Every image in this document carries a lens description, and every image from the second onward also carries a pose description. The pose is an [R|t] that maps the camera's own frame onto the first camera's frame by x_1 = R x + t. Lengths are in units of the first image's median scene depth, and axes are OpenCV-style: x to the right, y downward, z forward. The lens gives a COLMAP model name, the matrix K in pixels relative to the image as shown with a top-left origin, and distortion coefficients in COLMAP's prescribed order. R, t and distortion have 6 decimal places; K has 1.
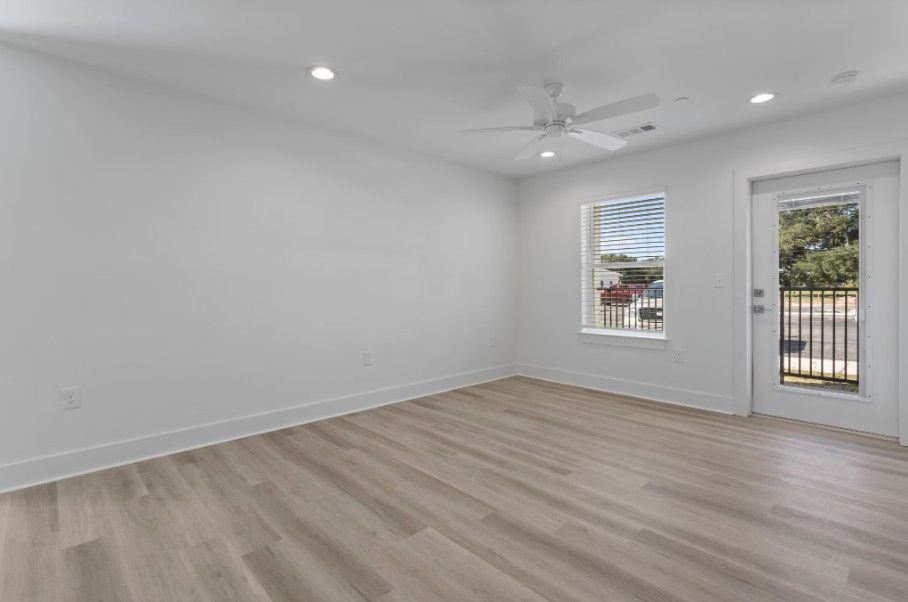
lens RADIAL K [[425.2, 0, 455.0], [0, 425.2, 297.9], [0, 0, 1]] dist [0.004482, 0.000261]
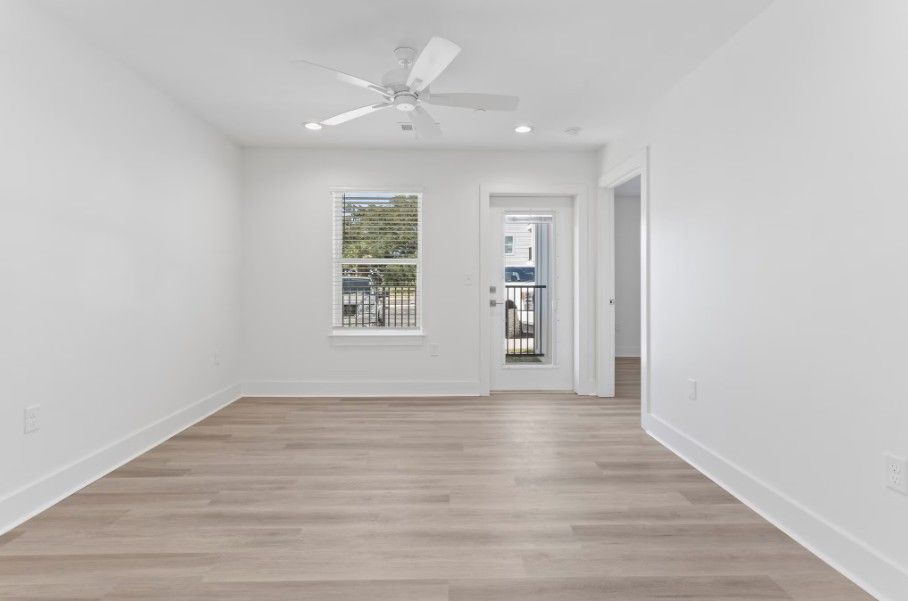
lens RADIAL K [[432.1, 0, 462.9], [0, 432.1, 284.4], [0, 0, 1]] dist [0.001584, 0.001617]
pose [[0.676073, 0.004161, 0.736823, -0.298951], [0.014024, 0.999730, -0.018514, -0.006314], [-0.736701, 0.022851, 0.675832, 0.305268]]
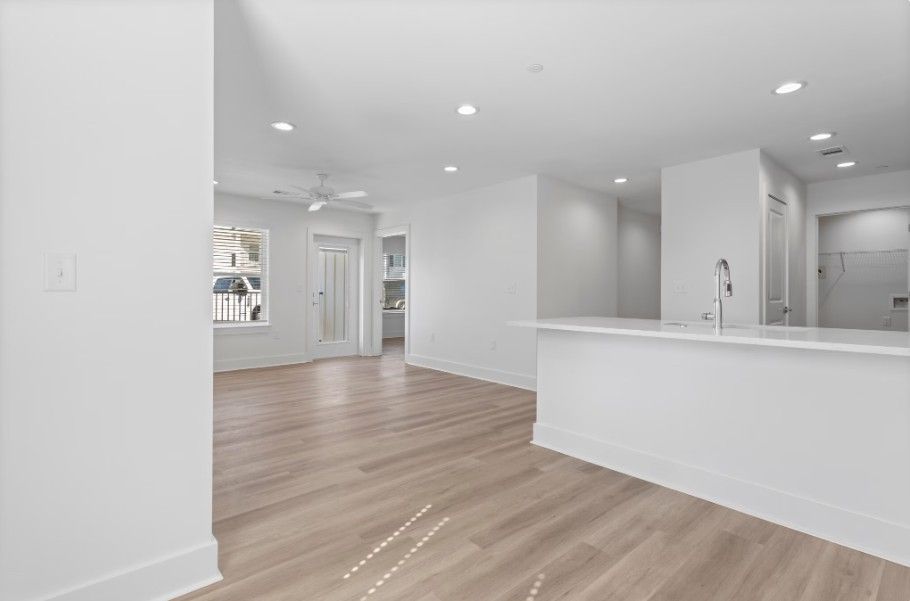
lens RADIAL K [[433.0, 0, 453.8], [0, 433.0, 295.4], [0, 0, 1]] dist [0.001584, 0.001617]
pose [[0.033932, -0.001506, 0.999423, -1.459307], [0.013113, 0.999913, 0.001062, -0.003669], [-0.999338, 0.013069, 0.033949, 0.401073]]
